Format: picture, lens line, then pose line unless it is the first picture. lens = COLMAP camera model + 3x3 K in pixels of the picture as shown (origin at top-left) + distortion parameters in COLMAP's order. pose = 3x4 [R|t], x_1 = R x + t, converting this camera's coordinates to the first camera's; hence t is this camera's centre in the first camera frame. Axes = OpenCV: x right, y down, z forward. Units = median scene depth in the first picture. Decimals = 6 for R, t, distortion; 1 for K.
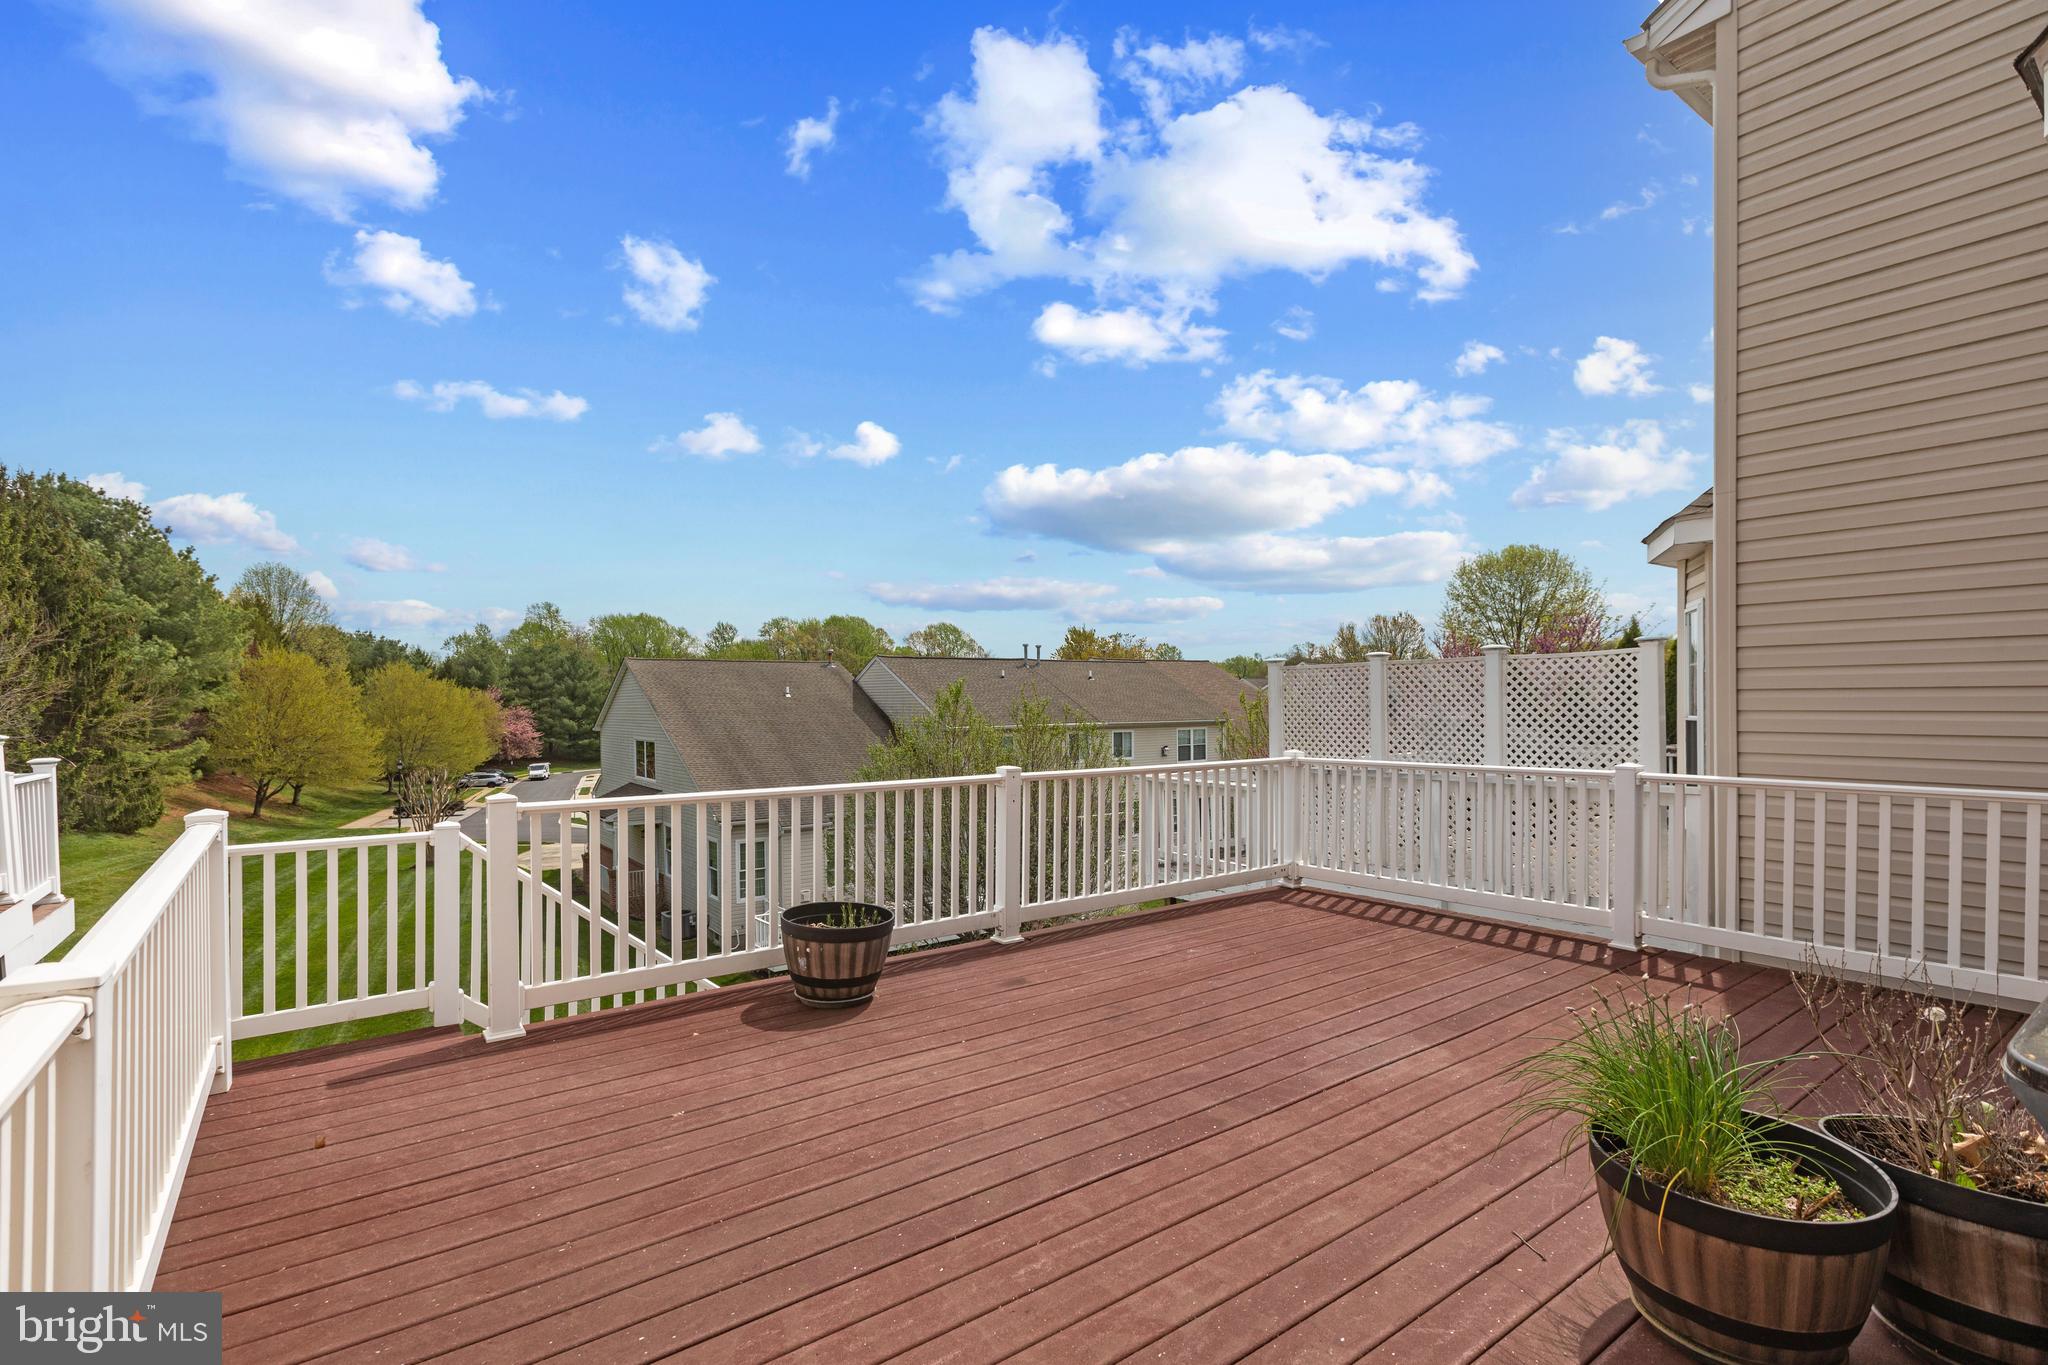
lens RADIAL K [[949.4, 0, 1024.0], [0, 949.4, 682.5], [0, 0, 1]] dist [-0.000240, 0.000401]
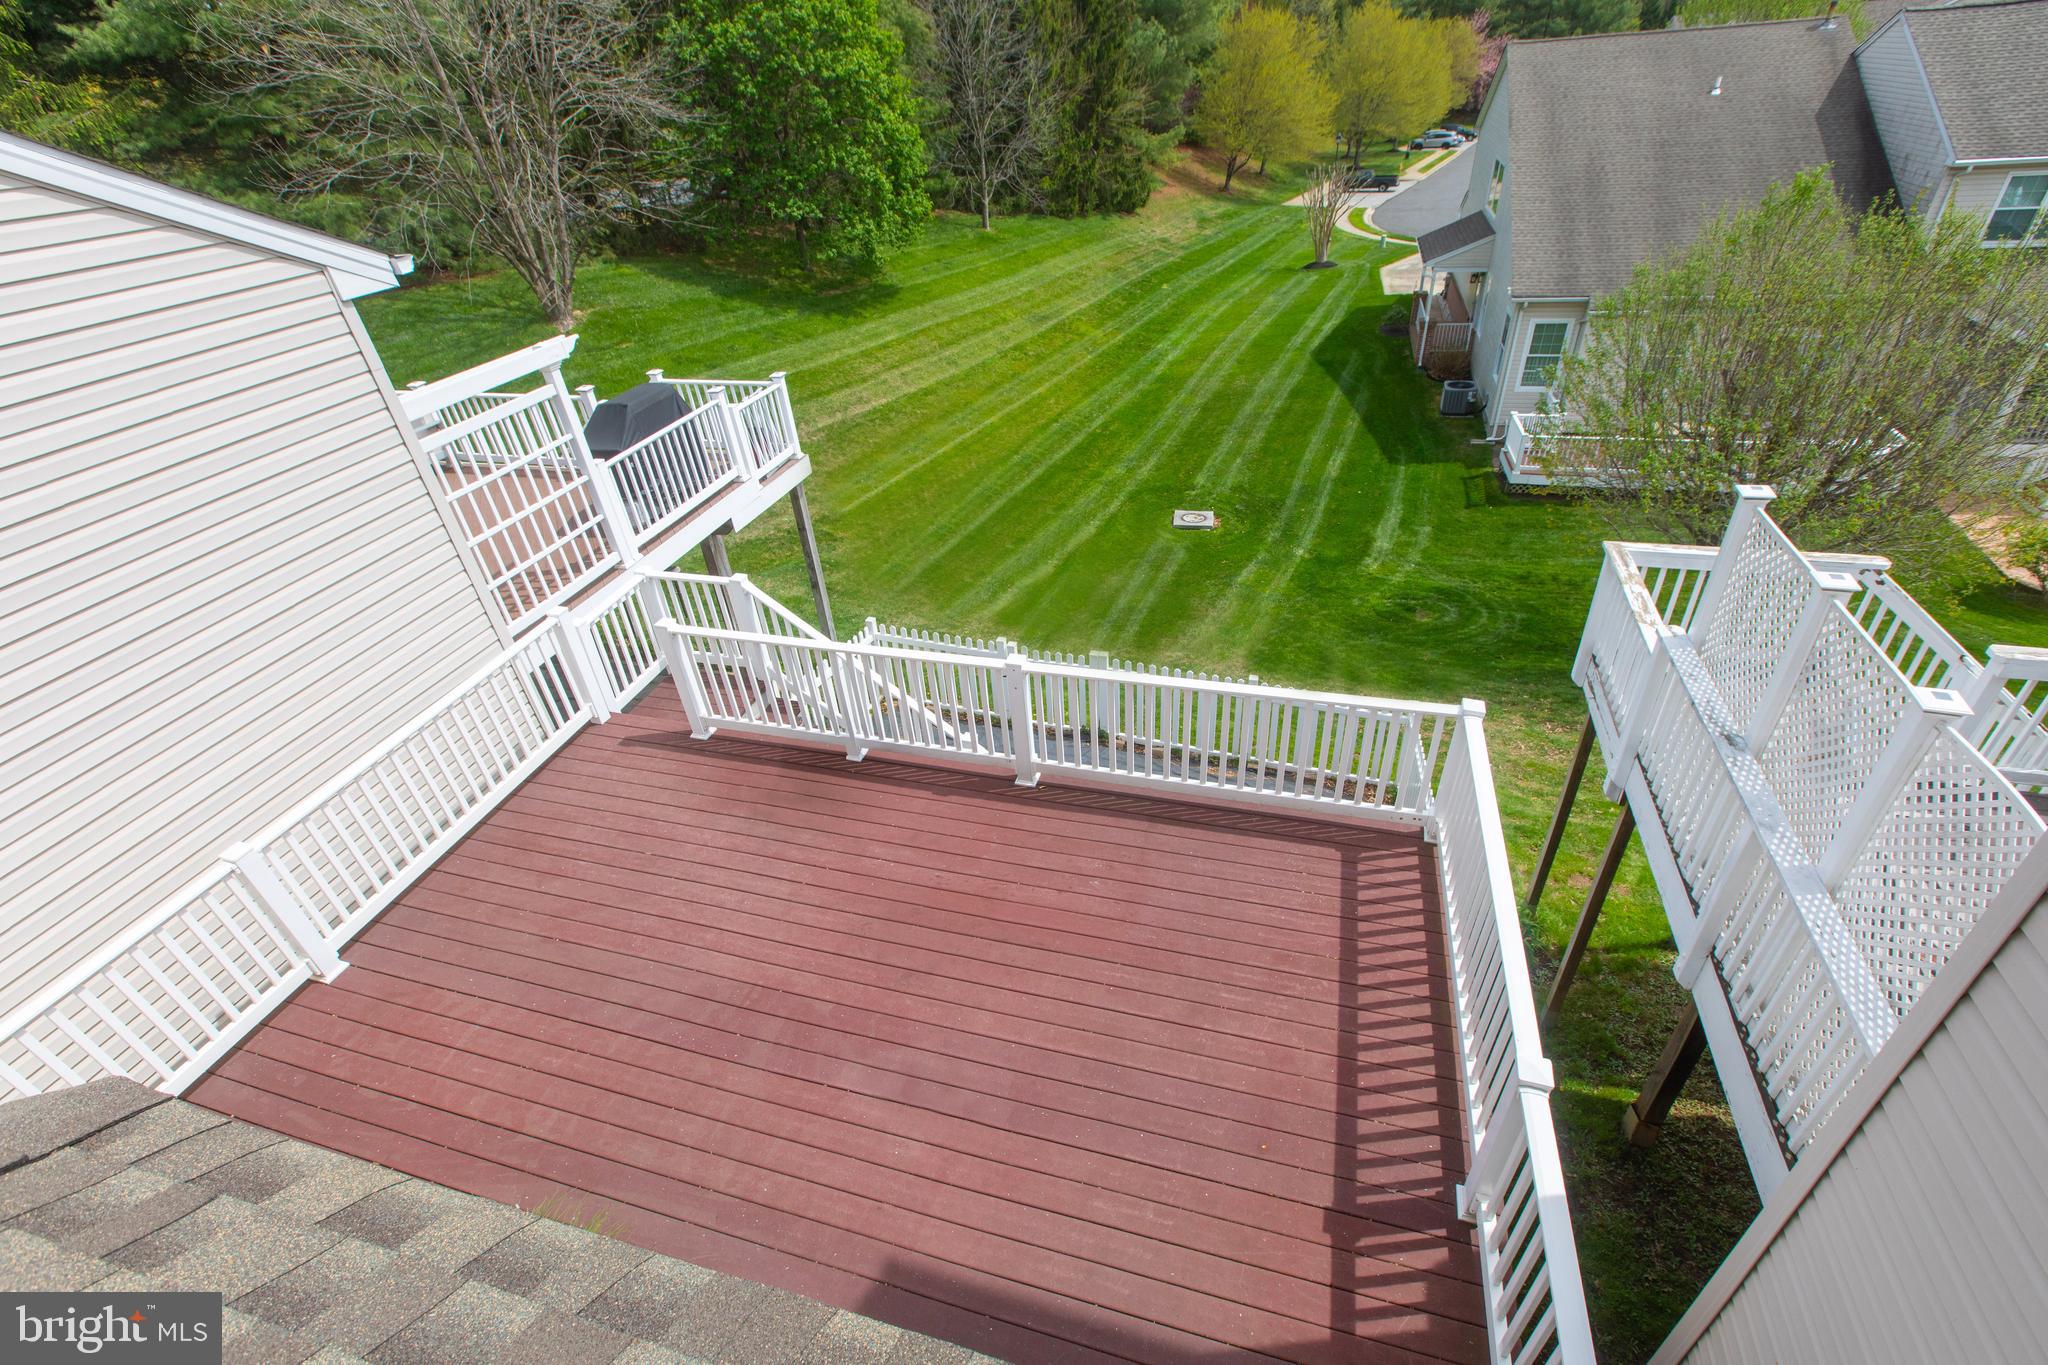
lens RADIAL K [[909.7, 0, 1024.0], [0, 909.7, 682.5], [0, 0, 1]] dist [-0.000649, 0.000021]
pose [[0.601335, 0.426909, -0.675385, 0.771059], [0.081403, 0.808158, 0.583313, -0.543081], [0.794839, -0.405745, 0.451222, 0.586429]]
